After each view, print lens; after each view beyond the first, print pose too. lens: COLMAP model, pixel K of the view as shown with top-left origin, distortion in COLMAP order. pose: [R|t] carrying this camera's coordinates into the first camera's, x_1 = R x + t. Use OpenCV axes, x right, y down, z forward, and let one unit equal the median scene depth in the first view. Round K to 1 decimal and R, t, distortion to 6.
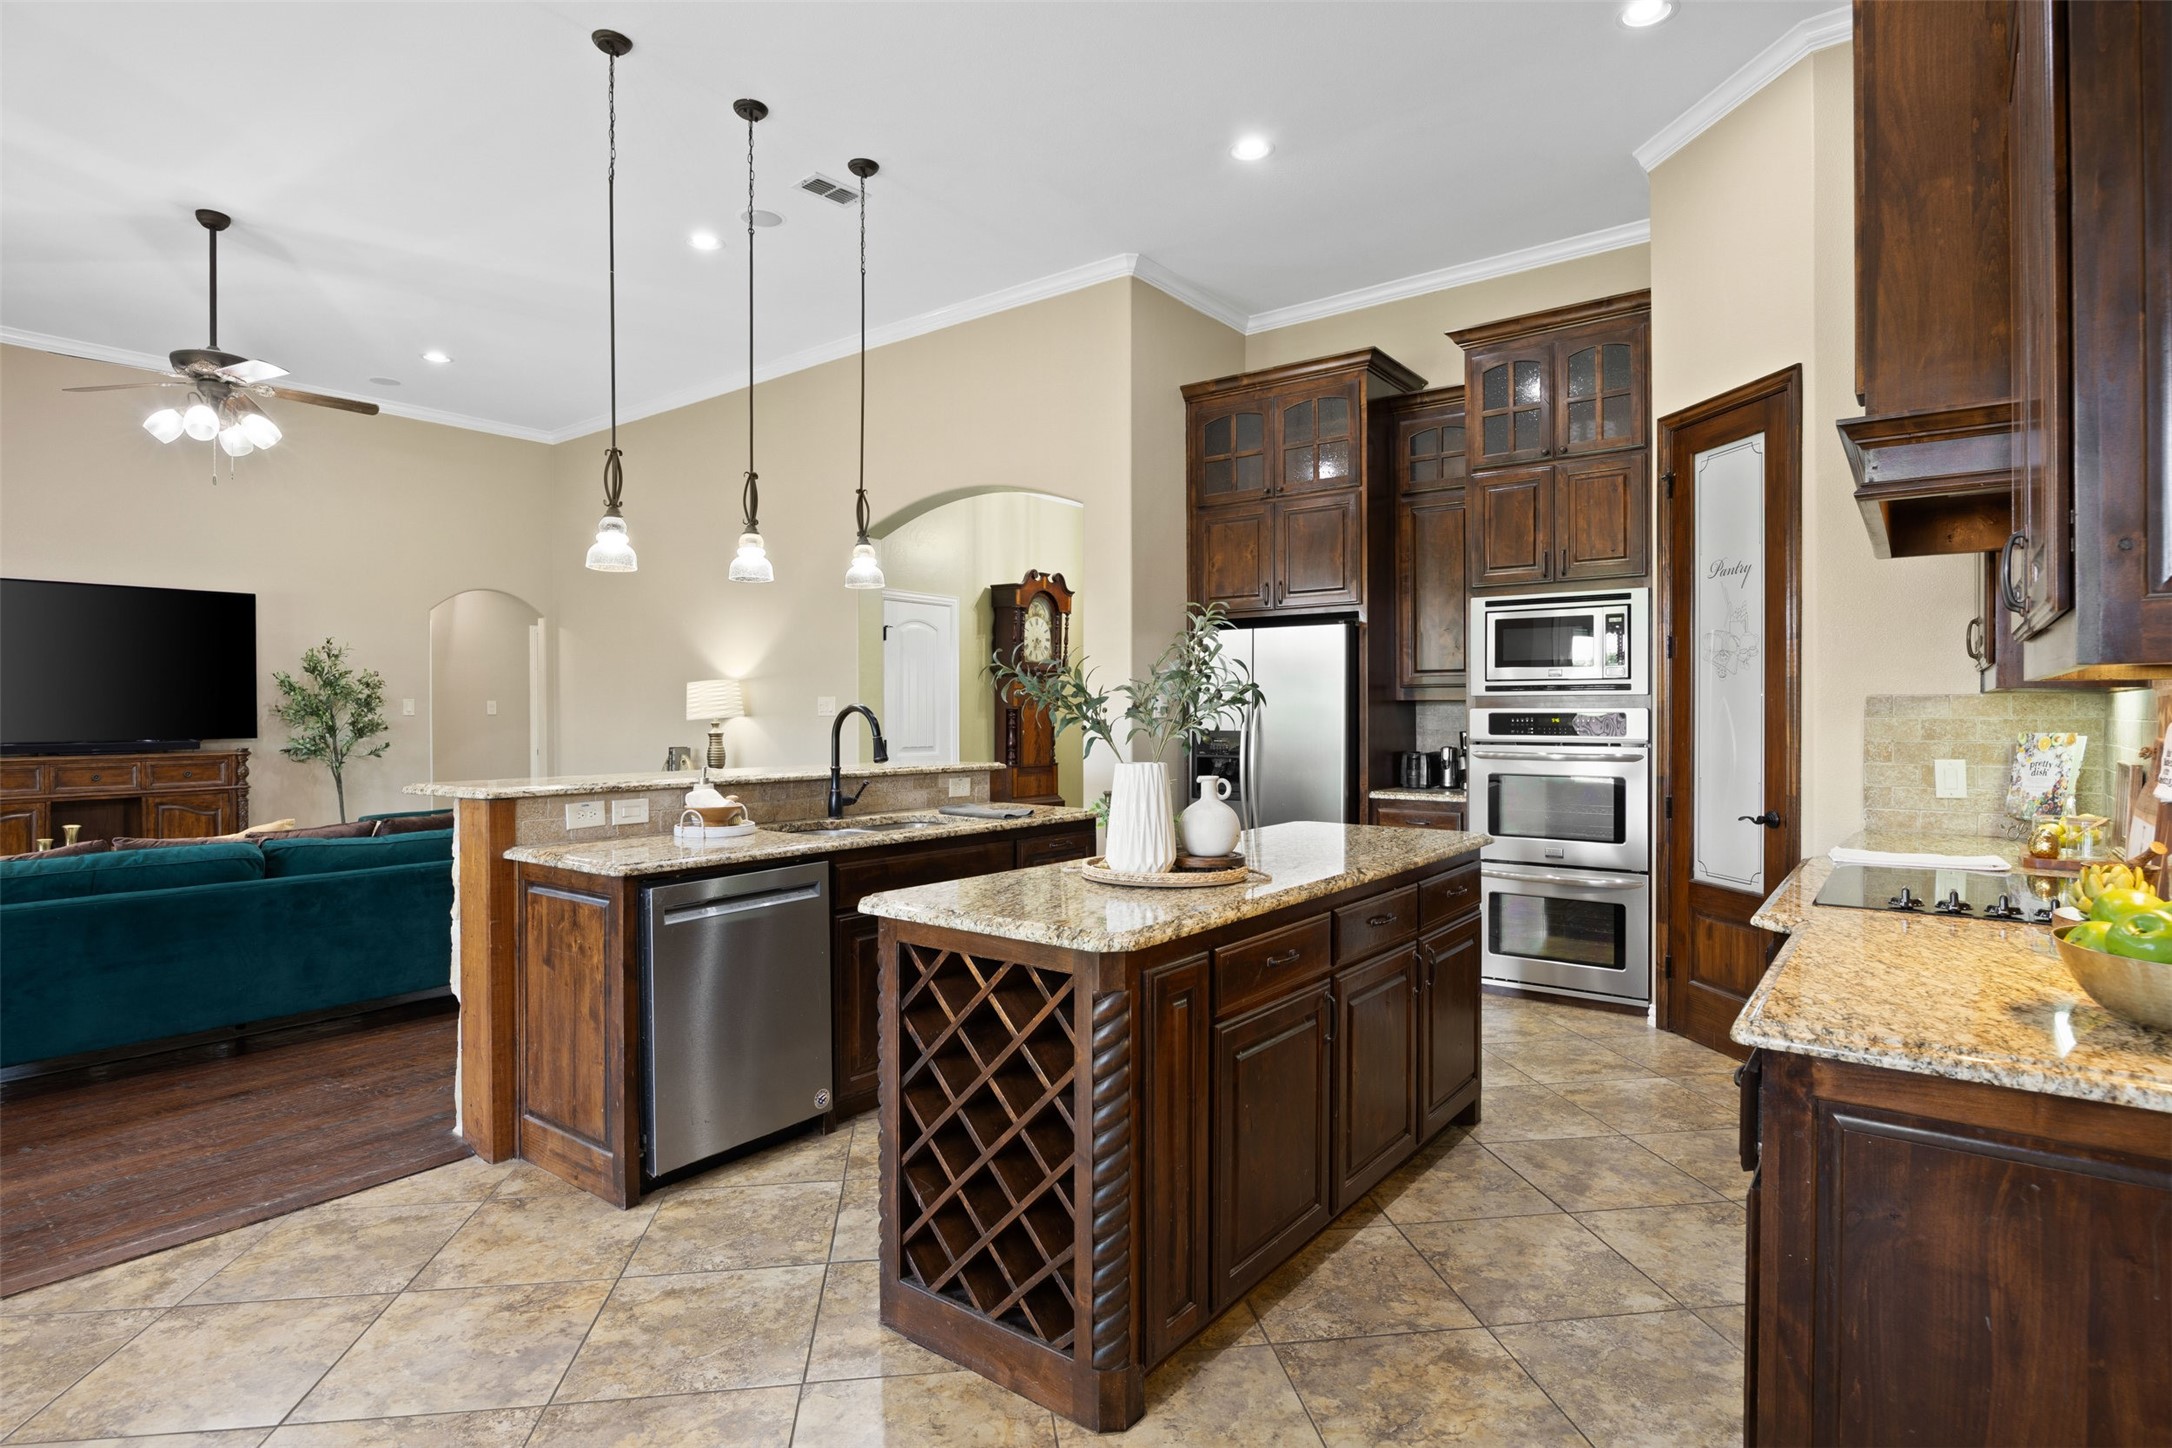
lens RADIAL K [[1109.7, 0, 1090.8], [0, 1109.7, 720.8], [0, 0, 1]] dist [-0.009460, 0.000235]
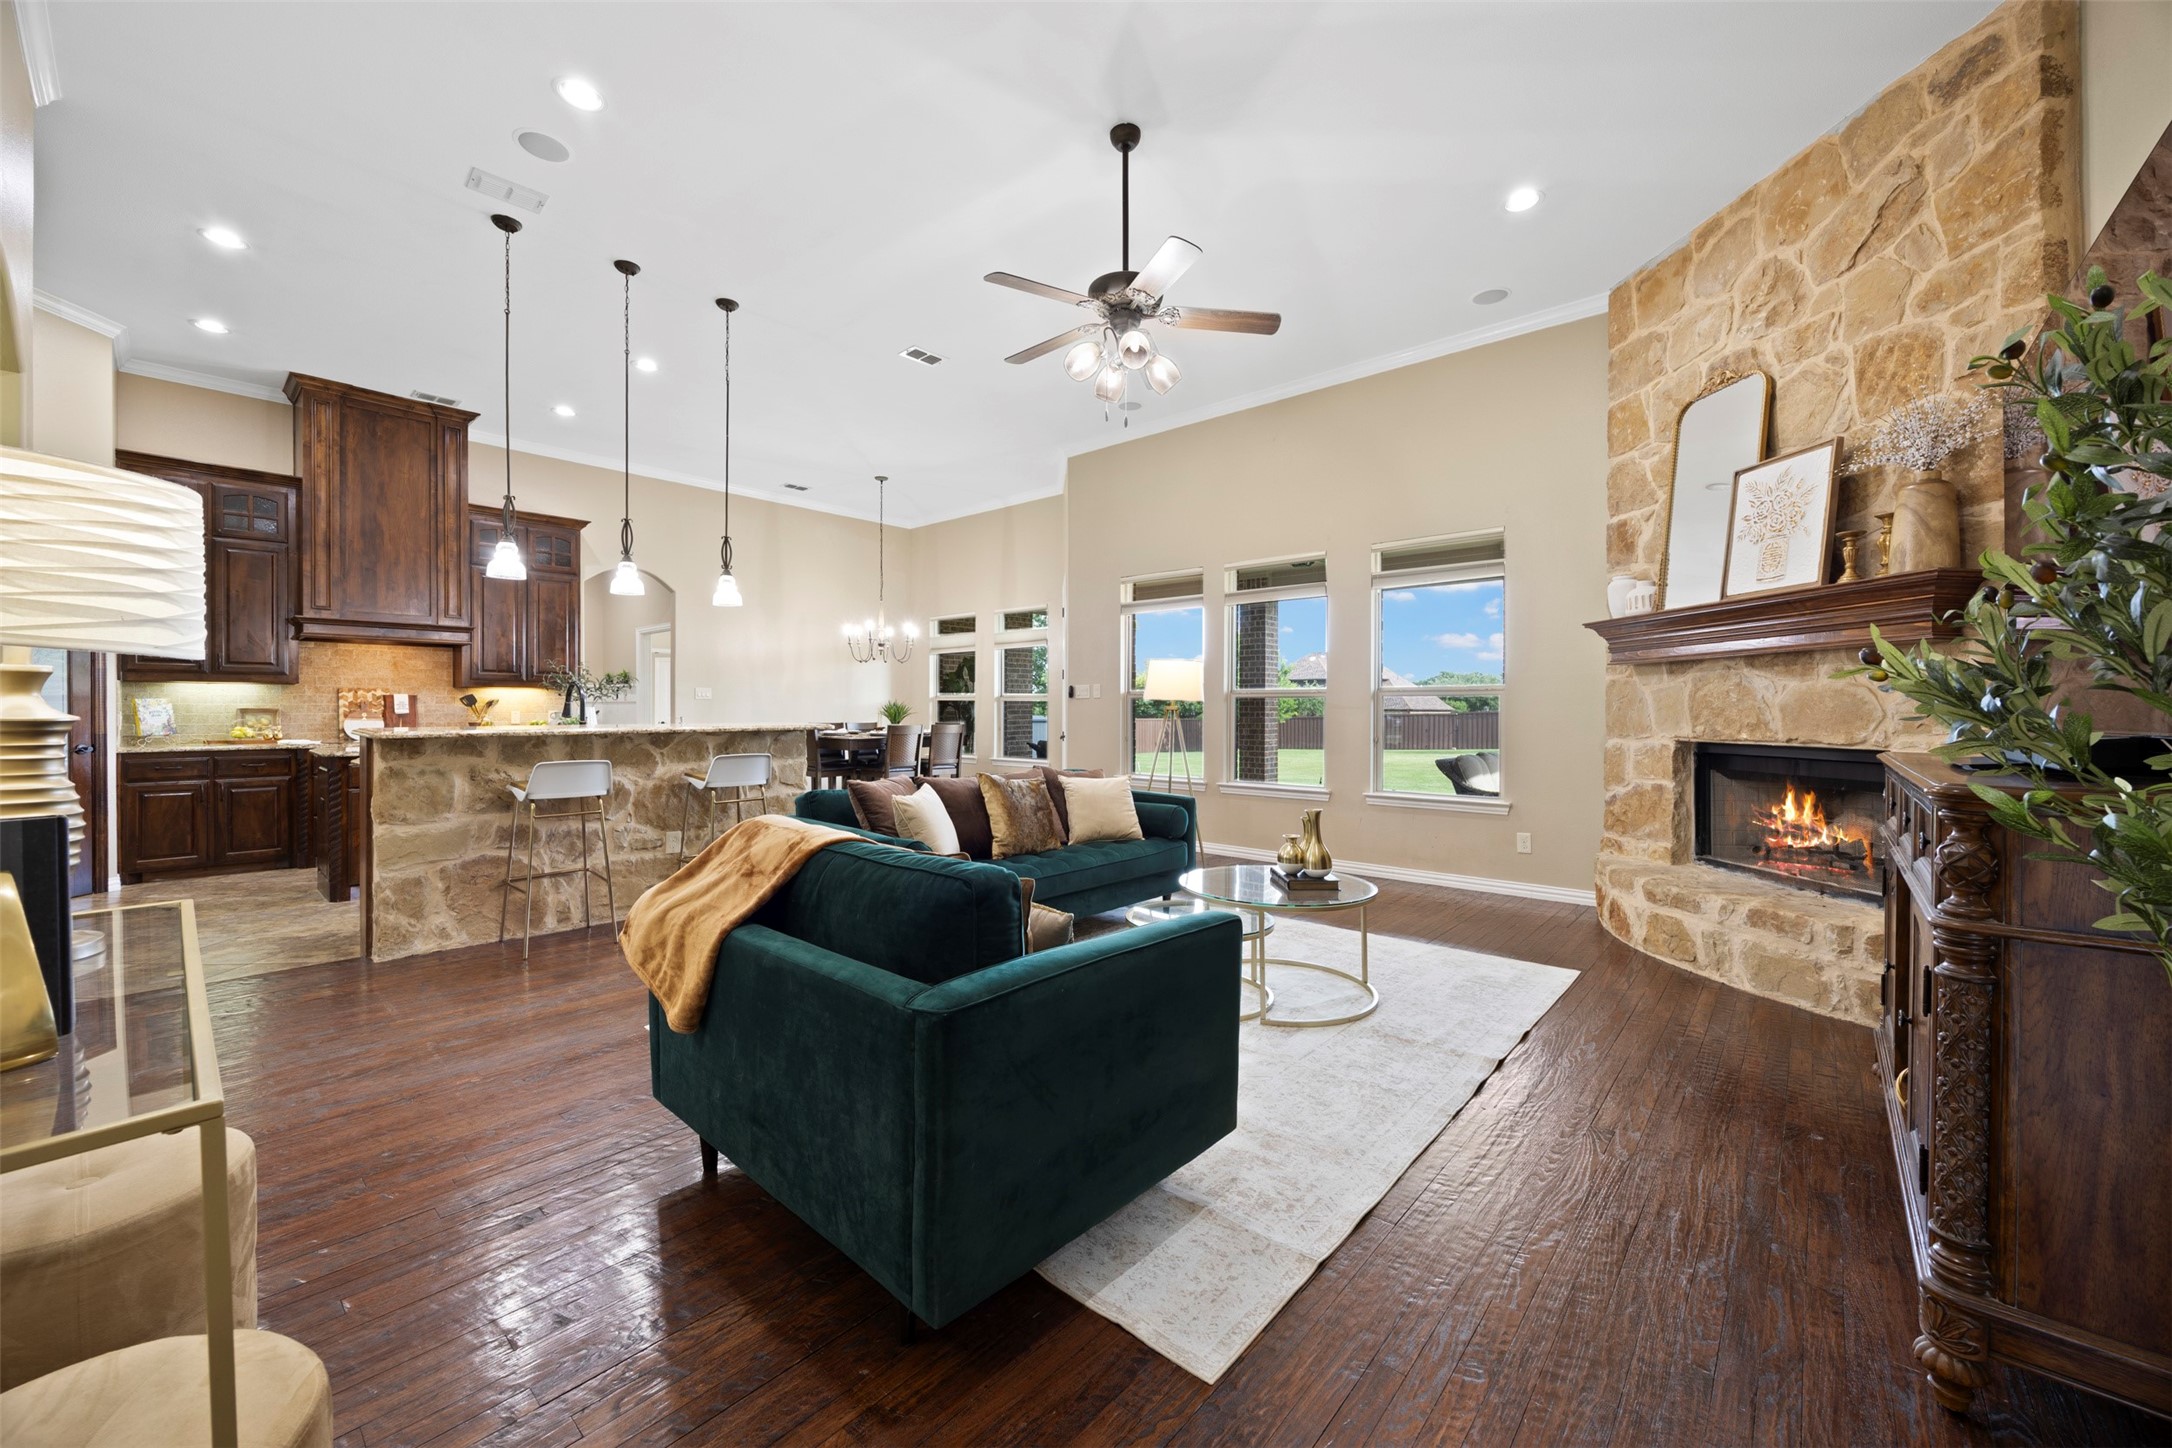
lens RADIAL K [[831.2, 0, 1090.4], [0, 831.2, 711.2], [0, 0, 1]] dist [-0.000197, -0.000329]
pose [[-0.997014, -0.000153, 0.077216, -1.009179], [0.000622, 0.999950, 0.010004, 0.016591], [-0.077214, 0.010022, -0.996964, 2.051578]]
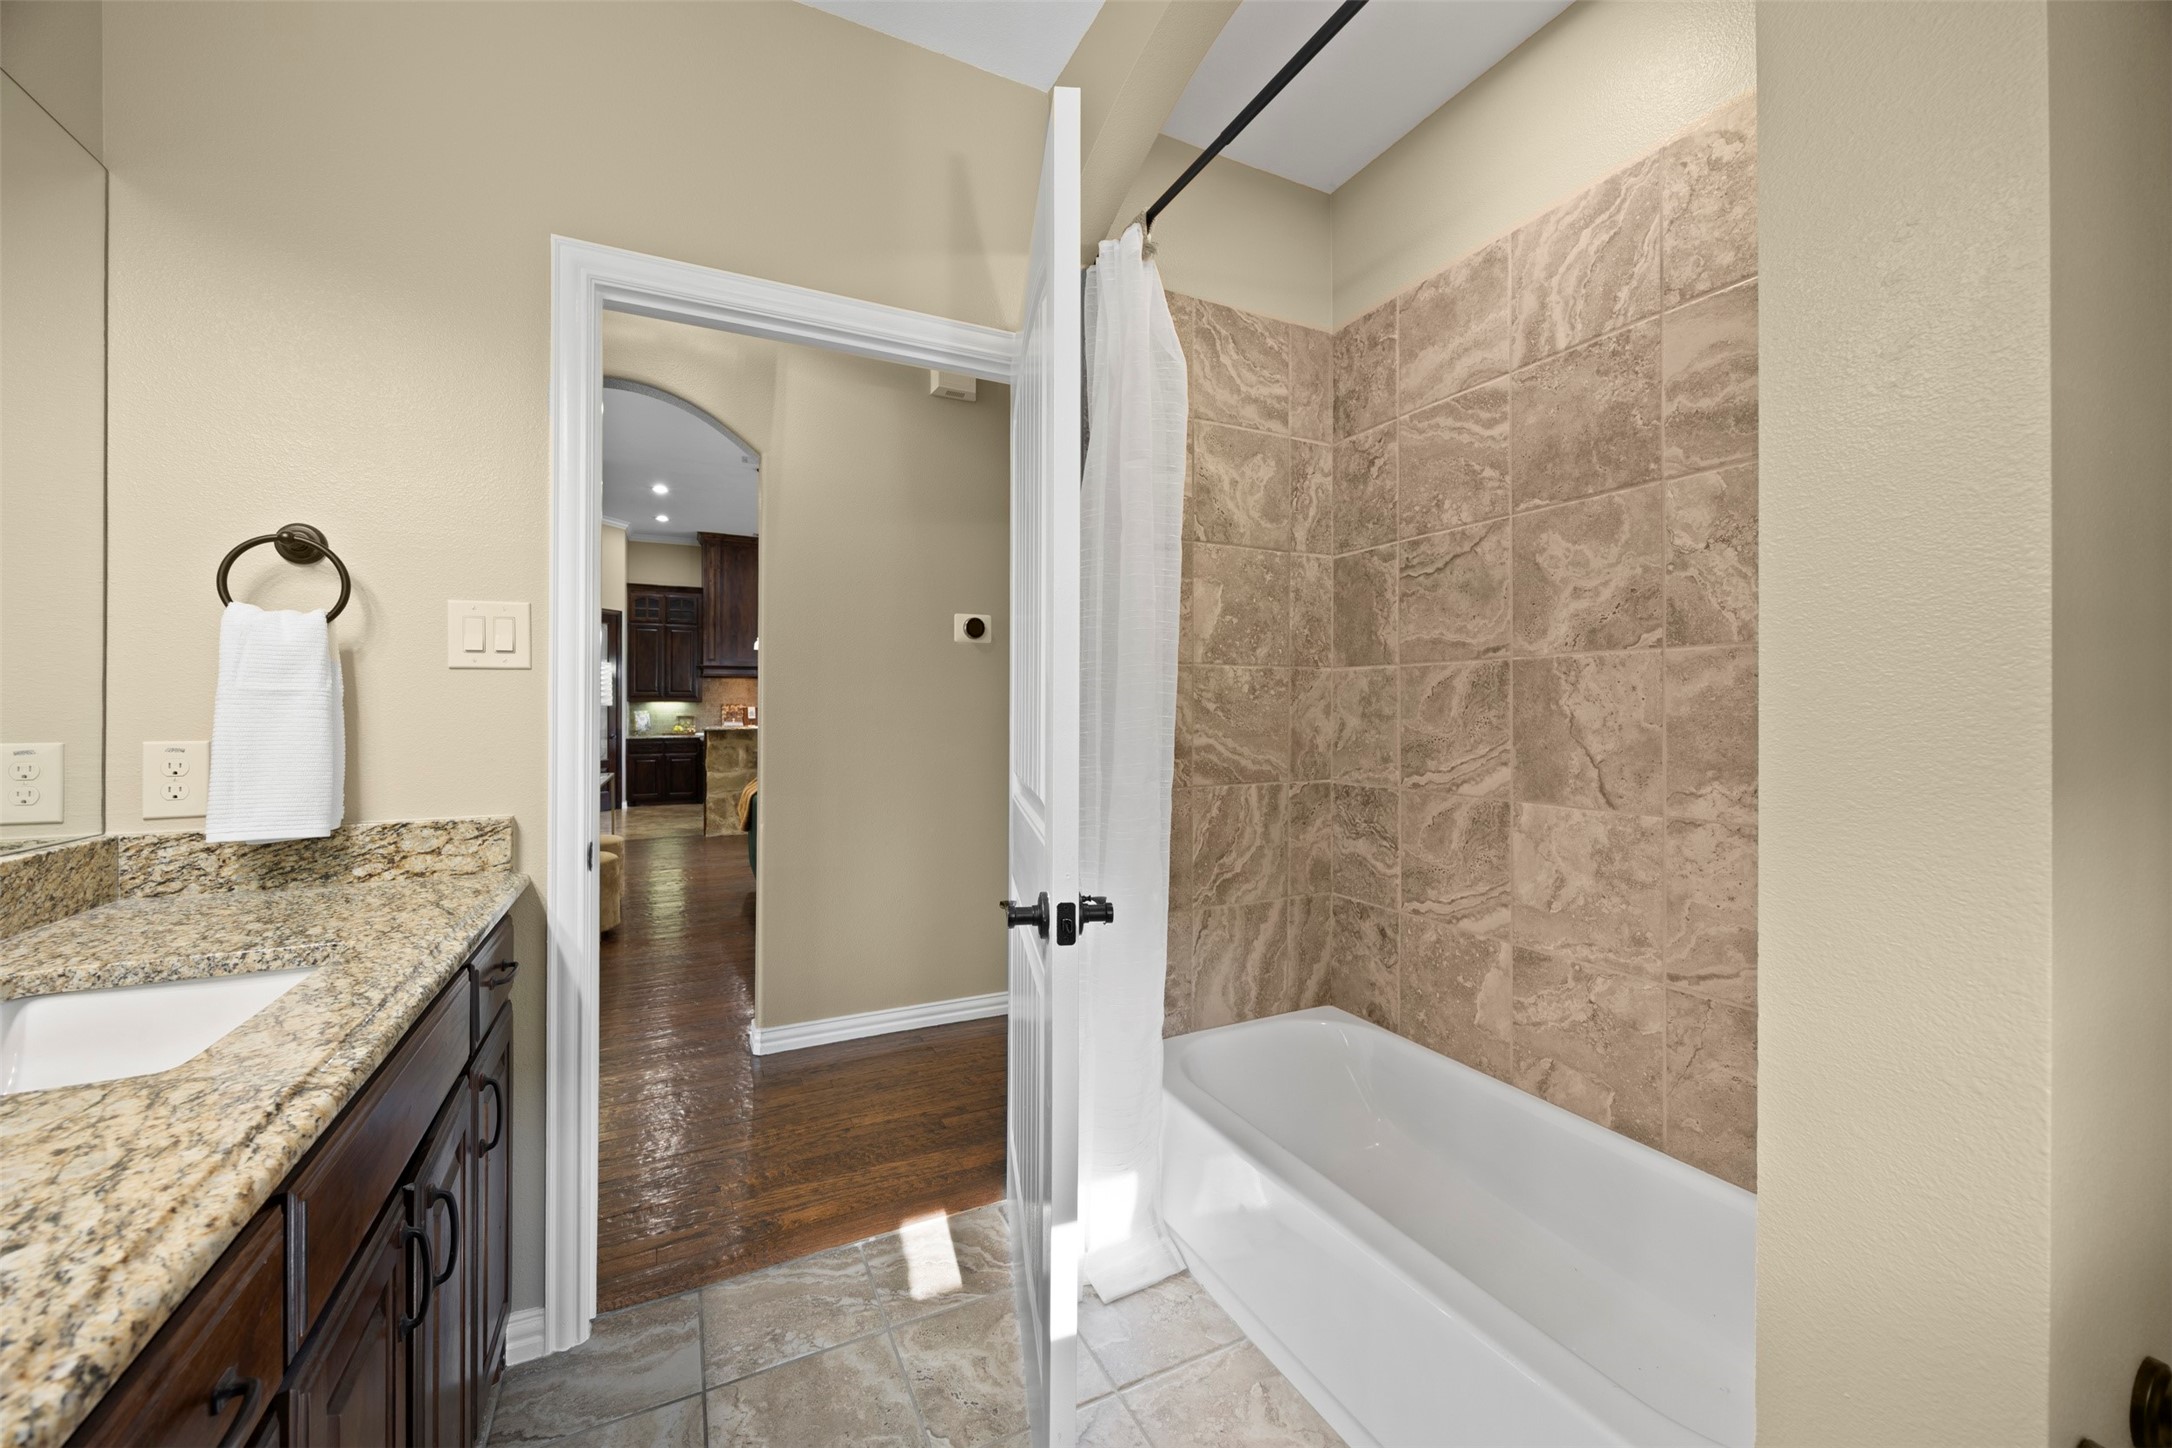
lens RADIAL K [[831.2, 0, 1090.4], [0, 831.2, 711.2], [0, 0, 1]] dist [-0.000197, -0.000329]
pose [[-0.896472, 0.002027, 0.443097, -1.803719], [0.002549, 0.999997, 0.000582, 0.011824], [-0.443094, 0.001651, -0.896474, 2.533310]]
